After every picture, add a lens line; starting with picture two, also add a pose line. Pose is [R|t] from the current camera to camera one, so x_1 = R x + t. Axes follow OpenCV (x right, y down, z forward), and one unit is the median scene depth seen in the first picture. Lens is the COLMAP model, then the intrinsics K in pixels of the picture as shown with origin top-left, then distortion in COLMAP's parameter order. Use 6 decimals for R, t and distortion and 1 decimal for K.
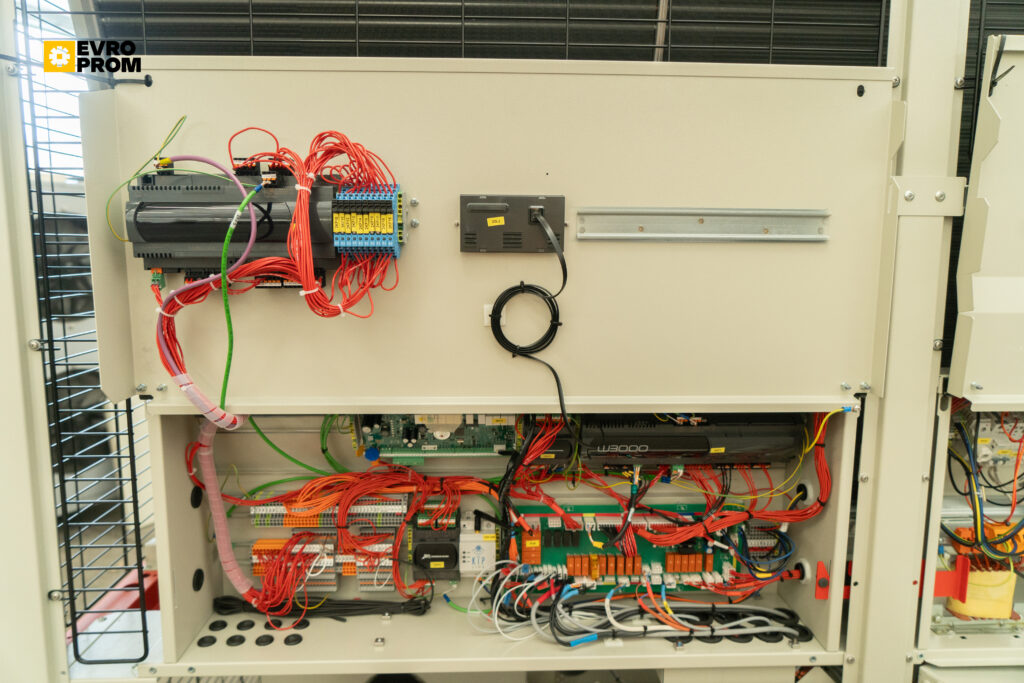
lens RADIAL K [[679.2, 0, 515.2], [0, 679.2, 336.4], [0, 0, 1]] dist [-0.028721, 0.005012]
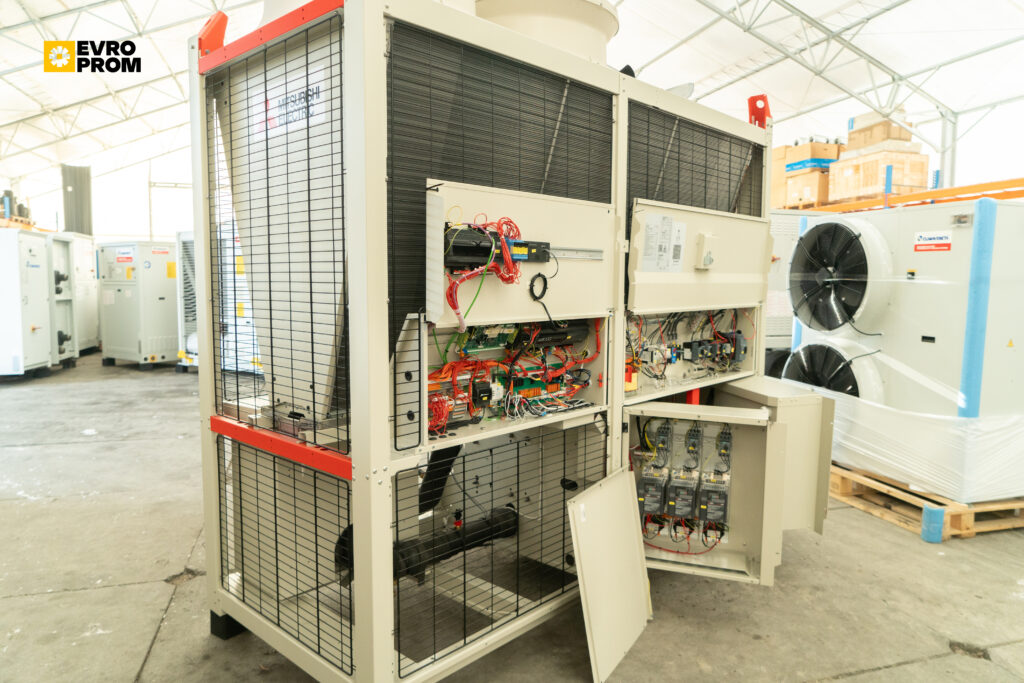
lens RADIAL K [[679.2, 0, 515.2], [0, 679.2, 336.4], [0, 0, 1]] dist [-0.028721, 0.005012]
pose [[0.705809, -0.061151, 0.705758, -1.652796], [0.086577, 0.996245, -0.000262, 0.138283], [-0.703092, 0.061287, 0.708453, -0.710464]]
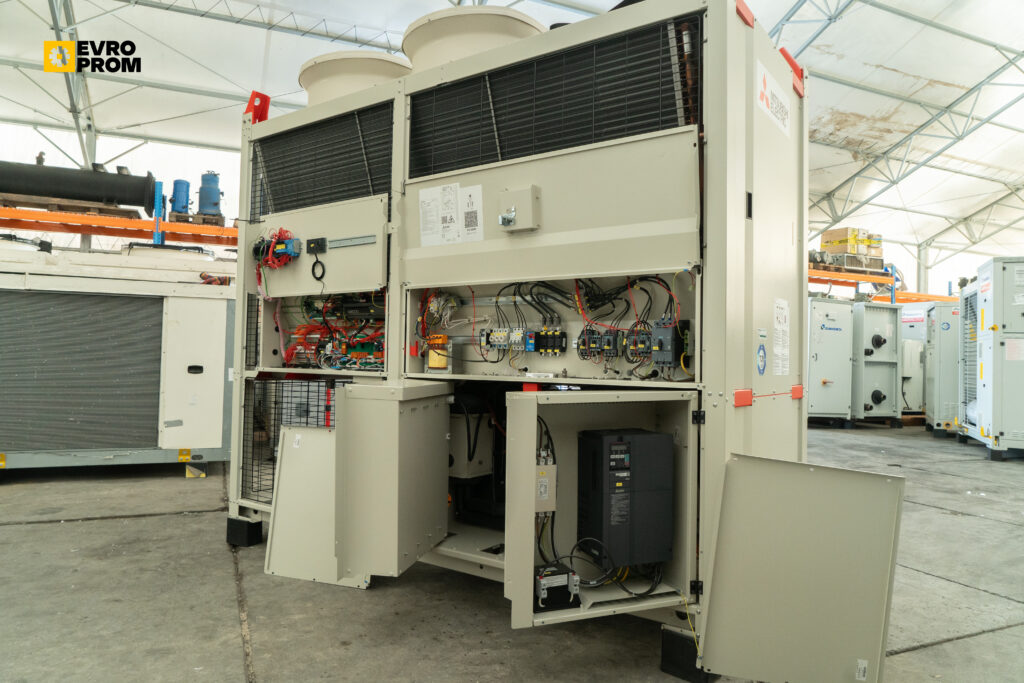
lens RADIAL K [[679.2, 0, 515.2], [0, 679.2, 336.4], [0, 0, 1]] dist [-0.028721, 0.005012]
pose [[0.797156, -0.009357, -0.603701, 2.646172], [-0.091033, 0.986587, -0.135495, 0.627372], [0.596872, 0.162967, 0.785612, -1.050734]]
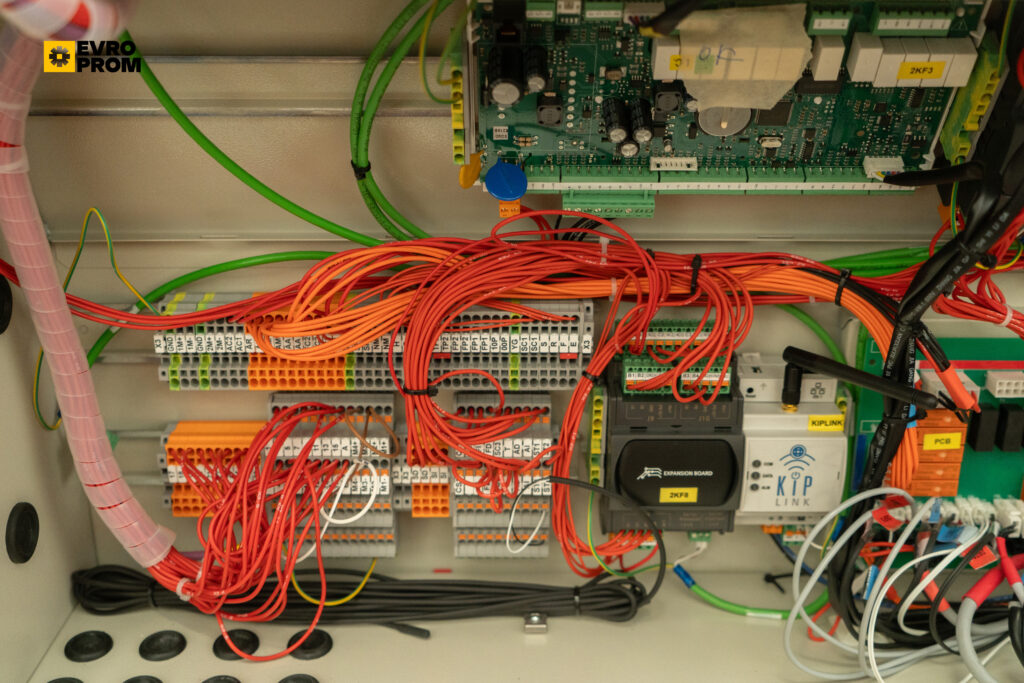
lens RADIAL K [[1120.1, 0, 512.0], [0, 1120.1, 341.5], [0, 0, 1]] dist [0.007781, -0.000423]
pose [[0.999194, 0.010428, -0.038754, -0.182217], [-0.001154, 0.972718, 0.231986, 0.120191], [0.040116, -0.231755, 0.971947, 0.437069]]
